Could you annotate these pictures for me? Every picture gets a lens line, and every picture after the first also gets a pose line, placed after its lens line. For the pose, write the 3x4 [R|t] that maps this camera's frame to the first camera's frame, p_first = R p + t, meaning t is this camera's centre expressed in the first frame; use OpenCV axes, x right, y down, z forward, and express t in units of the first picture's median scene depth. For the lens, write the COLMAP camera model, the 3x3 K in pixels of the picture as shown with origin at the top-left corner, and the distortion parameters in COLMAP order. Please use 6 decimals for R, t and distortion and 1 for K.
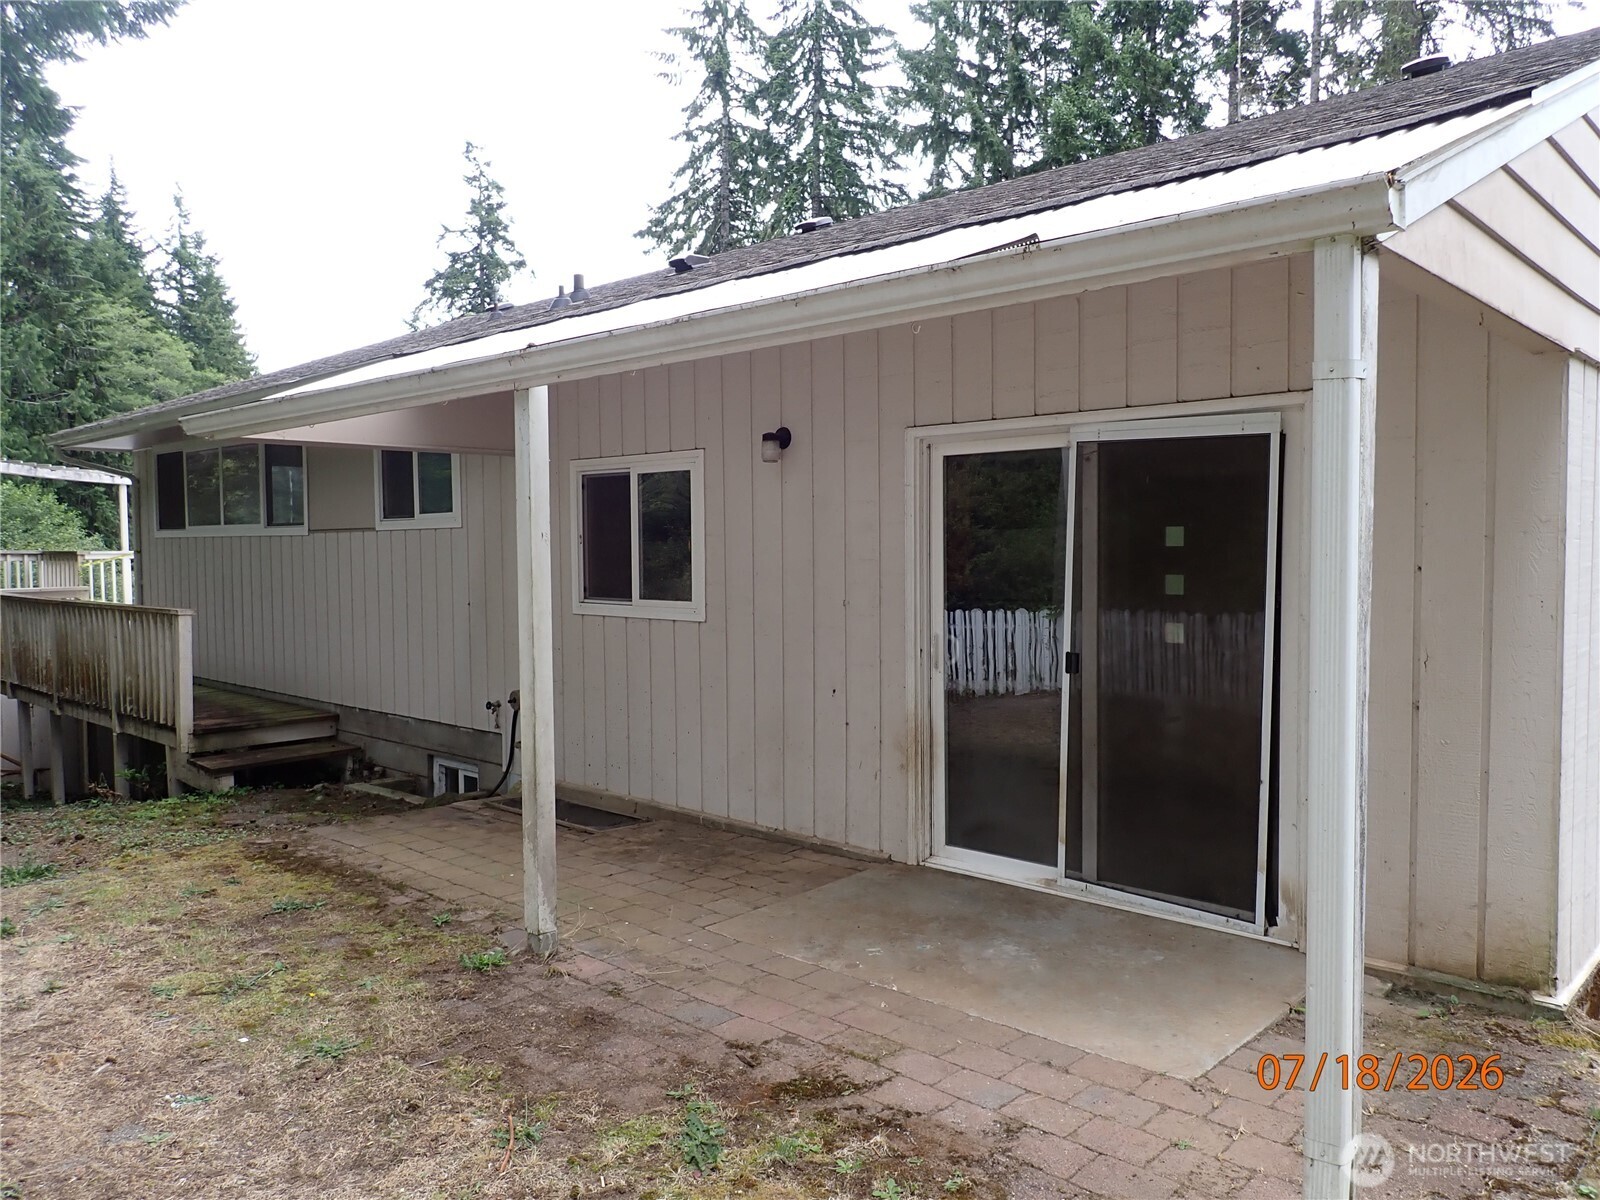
lens RADIAL K [[1173.4, 0, 797.0], [0, 1173.4, 601.0], [0, 0, 1]] dist [0.000444, -0.007203]
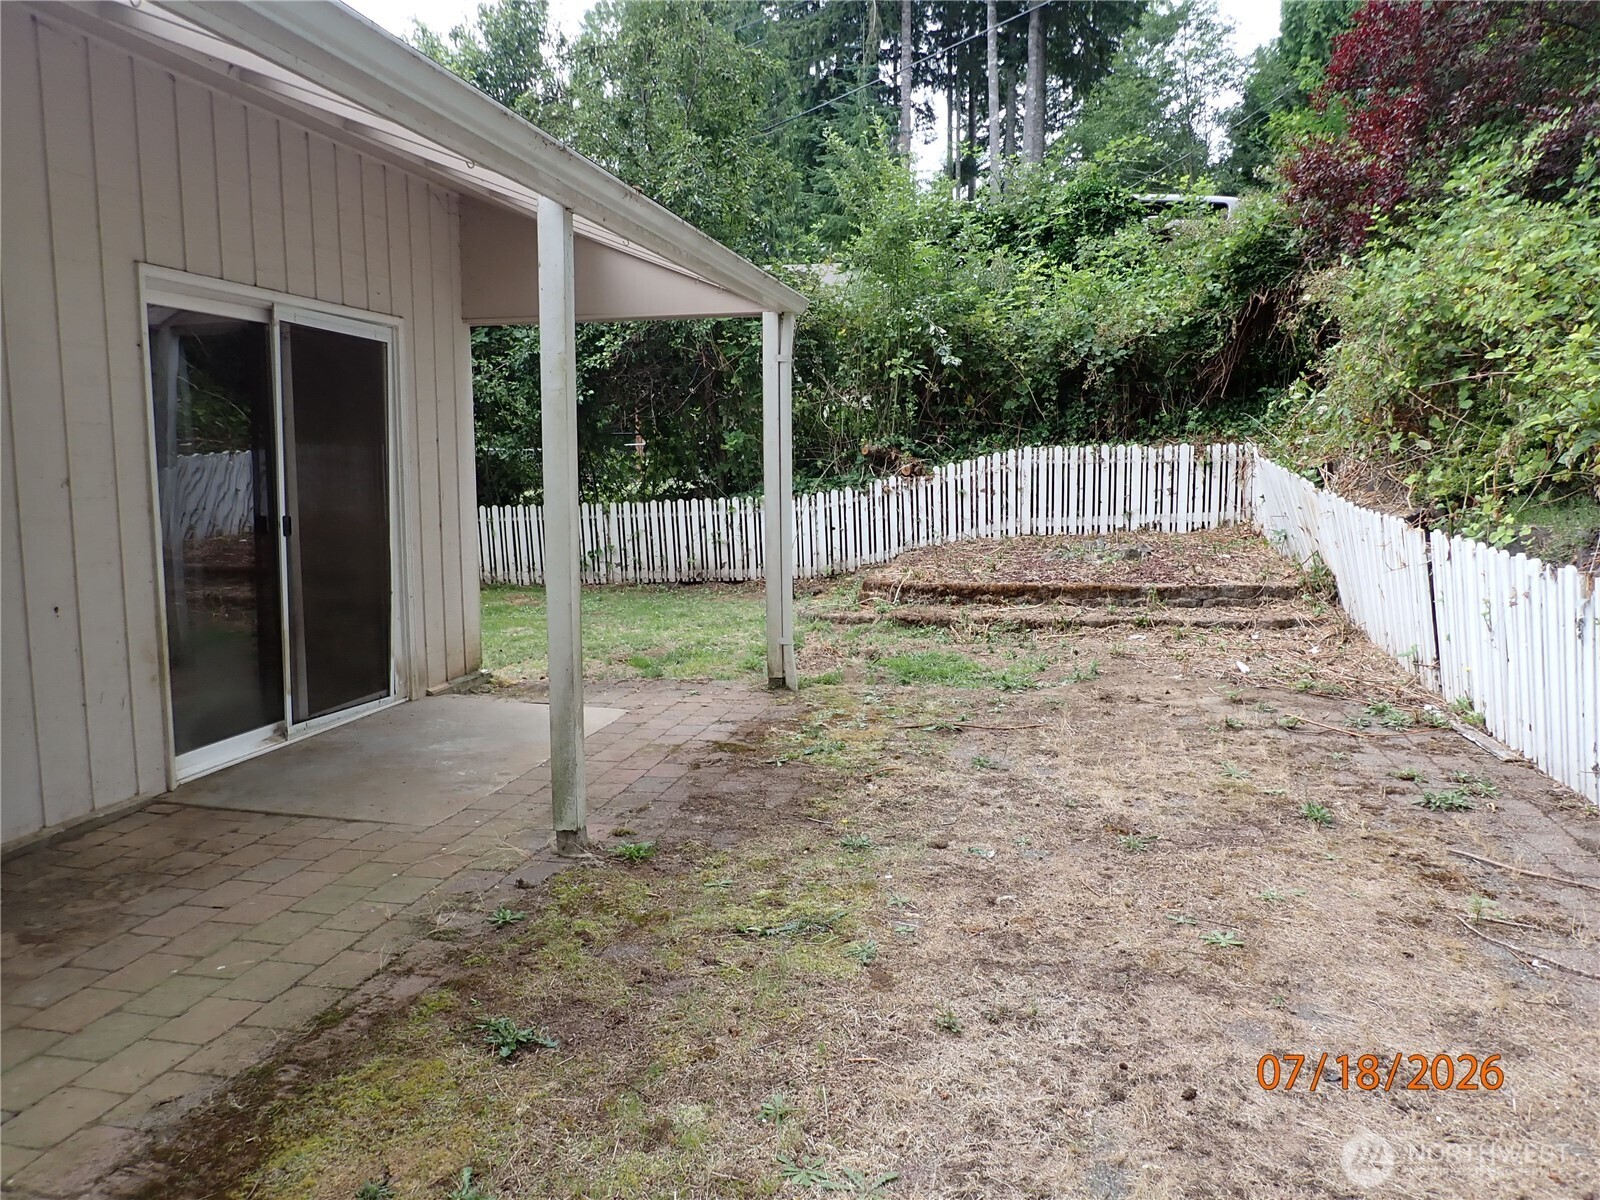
lens RADIAL K [[1173.4, 0, 805.9], [0, 1173.4, 608.0], [0, 0, 1]] dist [0.000444, -0.007203]
pose [[-0.510266, -0.097329, 0.854492, -0.203568], [0.050073, 0.988528, 0.142498, -0.000593], [-0.858558, 0.115499, -0.499538, 0.244920]]
